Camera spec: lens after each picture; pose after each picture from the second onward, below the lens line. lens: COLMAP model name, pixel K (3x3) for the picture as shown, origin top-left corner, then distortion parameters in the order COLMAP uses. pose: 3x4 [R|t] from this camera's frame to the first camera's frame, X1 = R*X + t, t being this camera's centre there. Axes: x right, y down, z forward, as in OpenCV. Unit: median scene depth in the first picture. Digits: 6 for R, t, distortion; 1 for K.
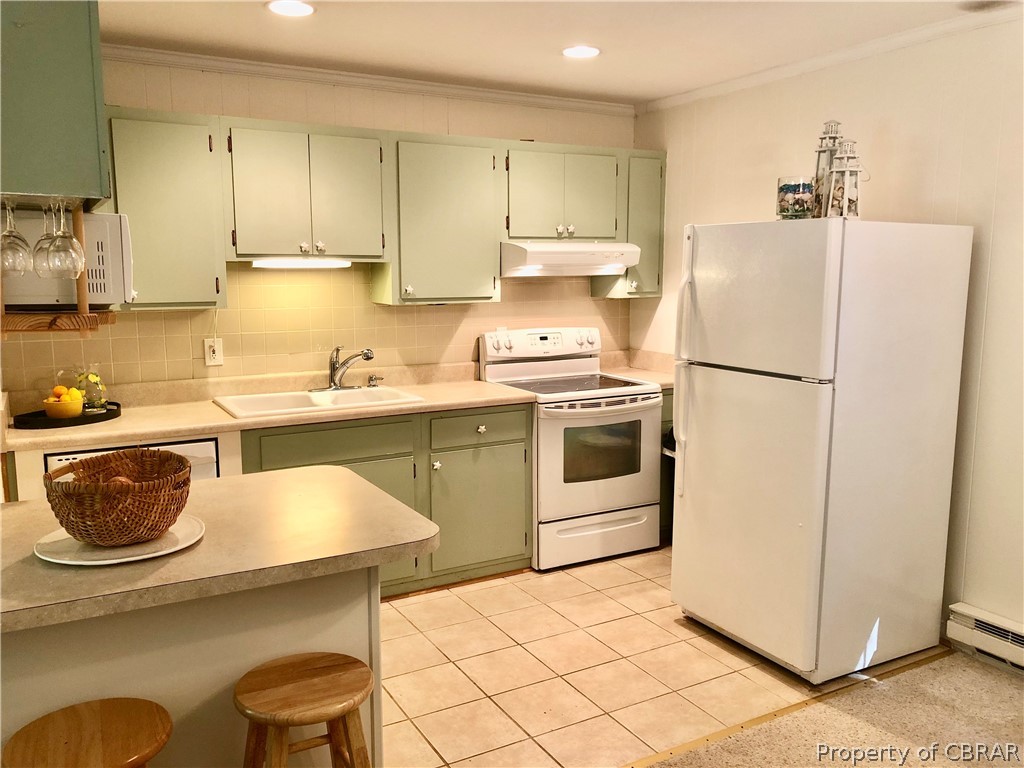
lens RADIAL K [[824.4, 0, 506.9], [0, 824.4, 375.9], [0, 0, 1]] dist [0.008068, -0.006565]
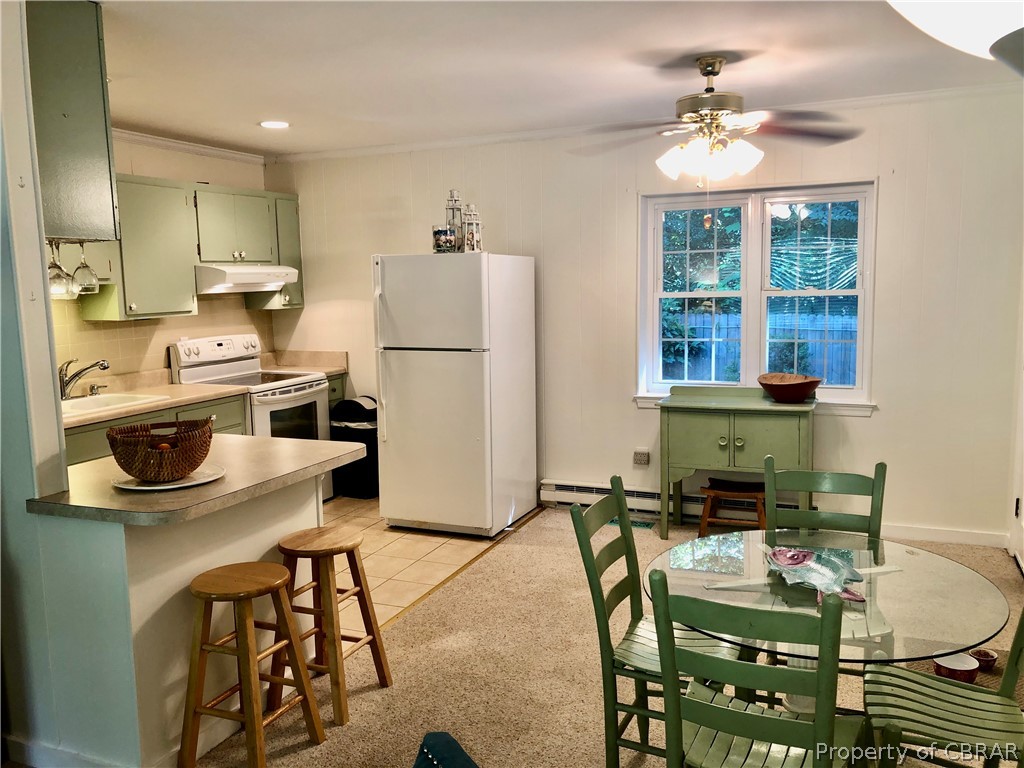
lens RADIAL K [[833.0, 0, 512.0], [0, 833.0, 384.0], [0, 0, 1]] dist [0.007381, -0.002315]
pose [[0.781601, -0.090469, 0.617183, -0.419424], [0.097762, 0.994966, 0.022040, 0.028826], [-0.616070, 0.043111, 0.786510, -0.239654]]
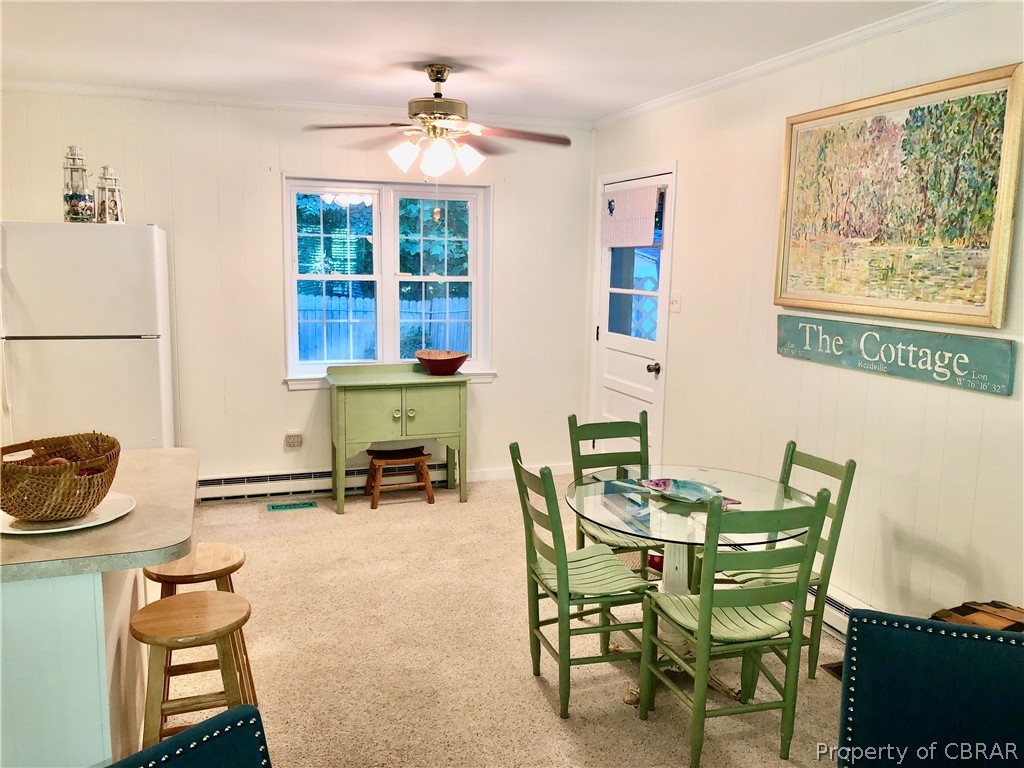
lens RADIAL K [[824.4, 0, 506.9], [0, 824.4, 375.9], [0, 0, 1]] dist [0.008068, -0.006565]
pose [[0.149225, -0.132046, 0.979947, -0.662174], [0.106867, 0.987392, 0.116776, -0.020124], [-0.983011, 0.087298, 0.161455, 0.107027]]
